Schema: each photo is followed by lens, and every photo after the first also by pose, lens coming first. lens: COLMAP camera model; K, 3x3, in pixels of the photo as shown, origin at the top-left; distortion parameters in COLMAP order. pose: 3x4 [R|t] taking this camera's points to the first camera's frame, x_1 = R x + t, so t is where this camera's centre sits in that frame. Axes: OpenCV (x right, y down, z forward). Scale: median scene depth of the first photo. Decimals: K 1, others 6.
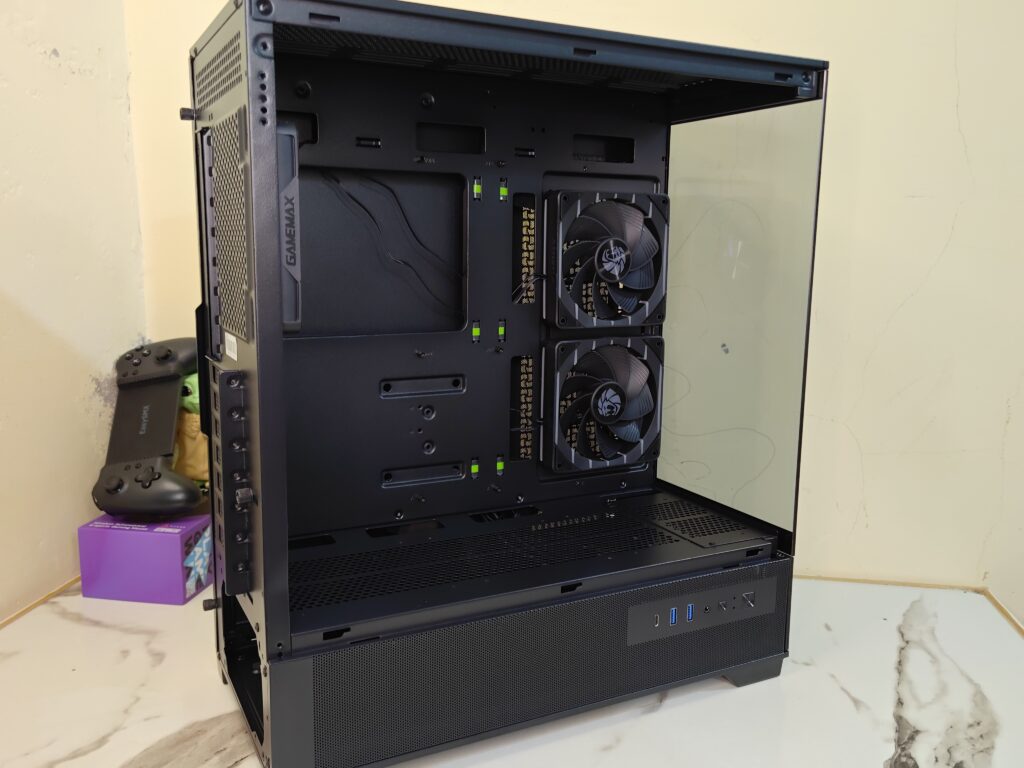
lens RADIAL K [[879.2, 0, 516.0], [0, 879.2, 376.7], [0, 0, 1]] dist [0.061756, -0.072468]
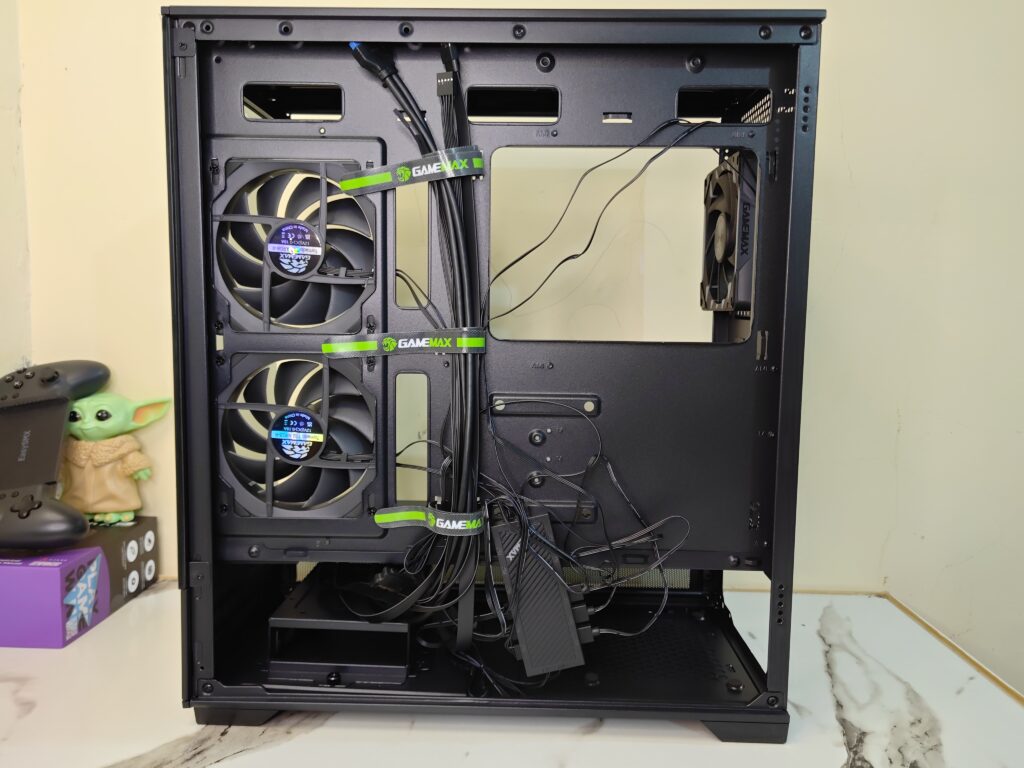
lens RADIAL K [[784.0, 0, 515.0], [0, 784.0, 378.0], [0, 0, 1]] dist [0.049956, -0.056823]
pose [[0.991056, -0.006893, 0.133271, -0.027521], [0.017961, 0.996468, -0.082027, 0.059396], [-0.132235, 0.083686, 0.987679, 0.128344]]
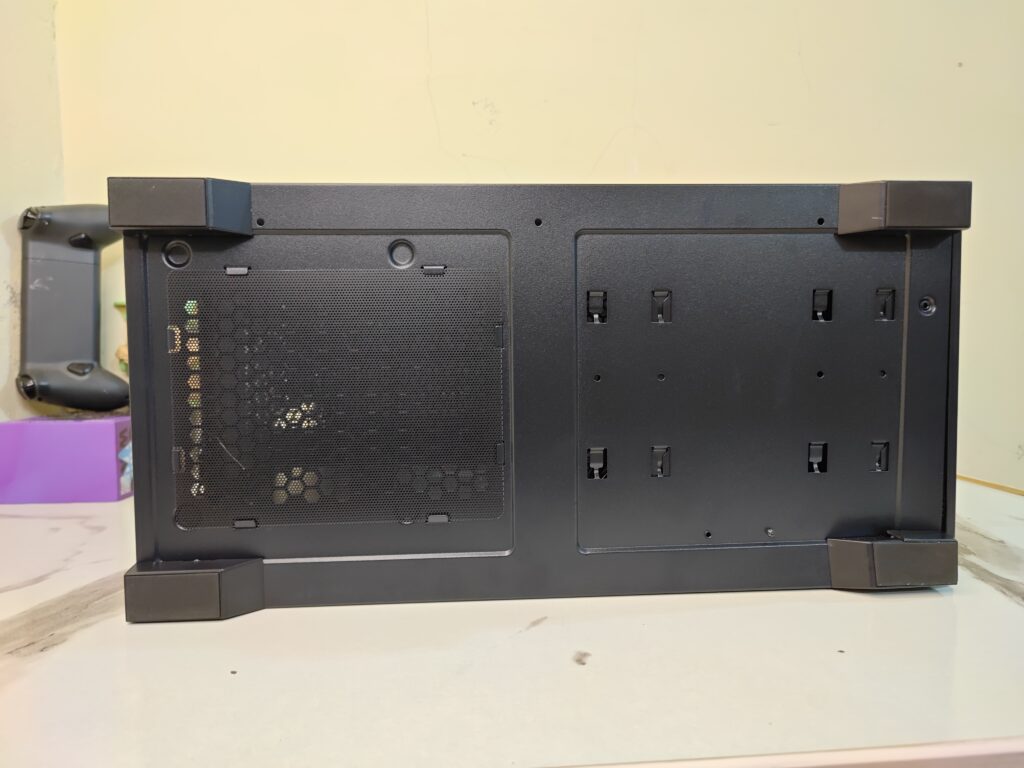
lens RADIAL K [[690.1, 0, 513.6], [0, 690.1, 375.4], [0, 0, 1]] dist [0.037521, -0.036258]
pose [[0.974587, -0.035819, 0.221126, -0.129108], [0.064522, 0.990185, -0.123978, 0.241662], [-0.214515, 0.135094, 0.967333, 0.195238]]
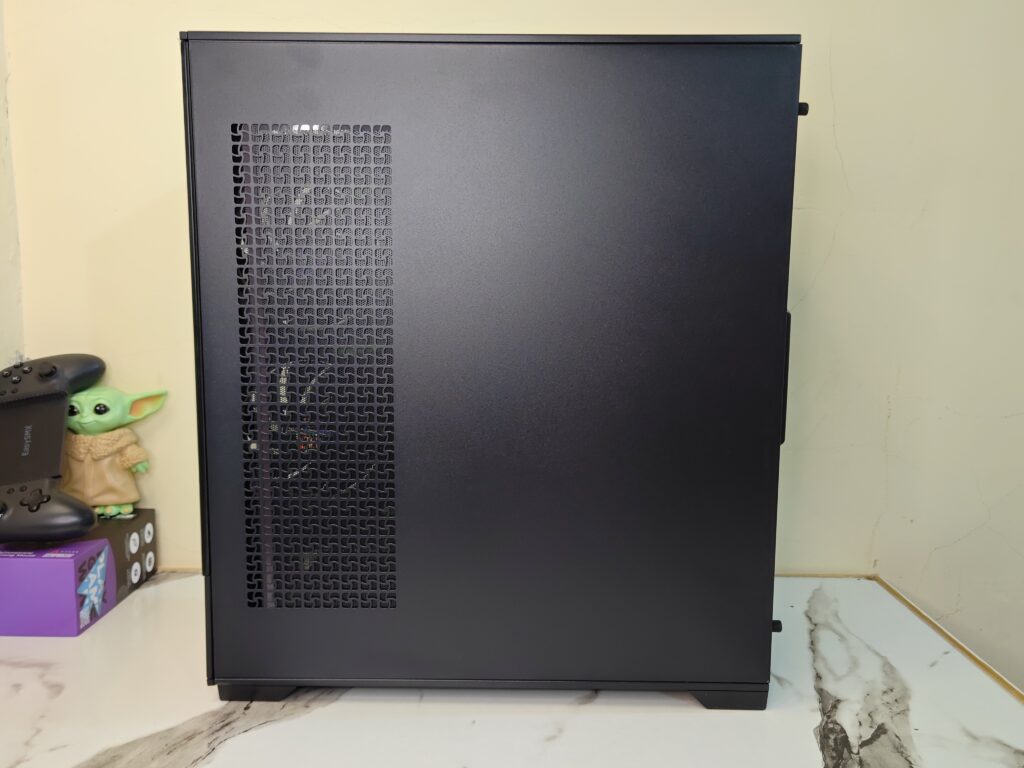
lens RADIAL K [[879.2, 0, 516.3], [0, 879.2, 380.7], [0, 0, 1]] dist [0.061756, -0.072468]
pose [[0.988654, -0.019676, 0.148918, -0.054734], [0.026914, 0.998544, -0.046749, 0.046730], [-0.147781, 0.050227, 0.987744, 0.003579]]
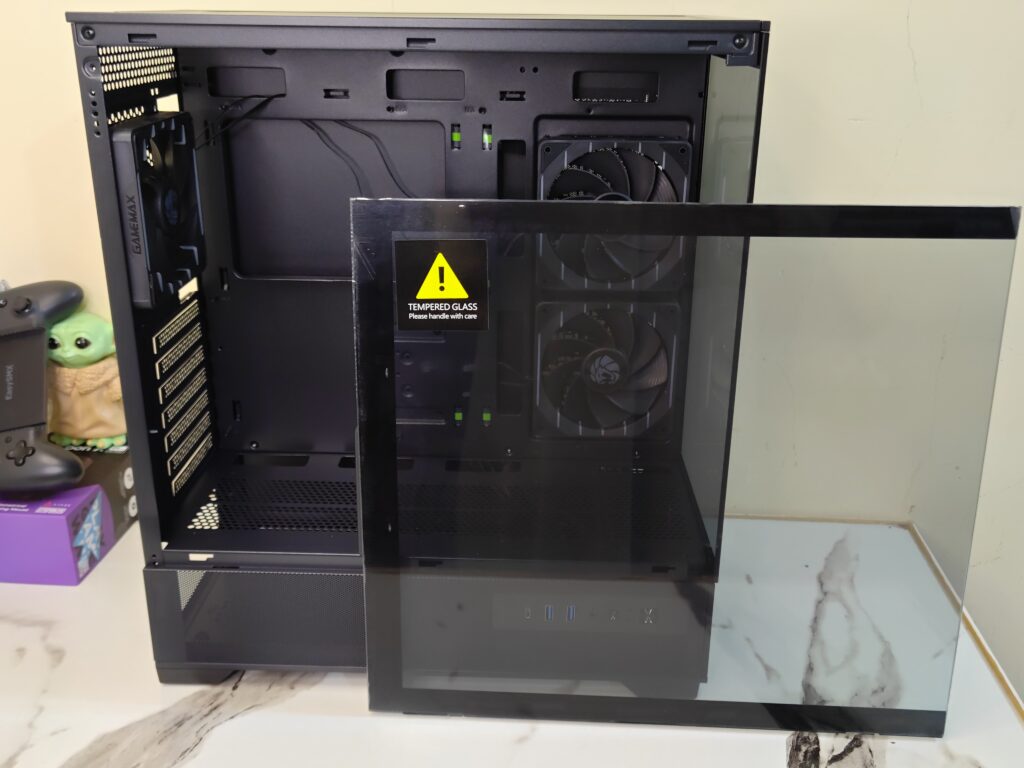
lens RADIAL K [[1013.5, 0, 509.5], [0, 1013.5, 380.8], [0, 0, 1]] dist [0.027000, 0.000000]
pose [[0.997496, -0.035156, 0.061367, 0.022543], [0.022367, 0.979976, 0.197853, -0.156705], [-0.067094, -0.195985, 0.978309, -0.043235]]
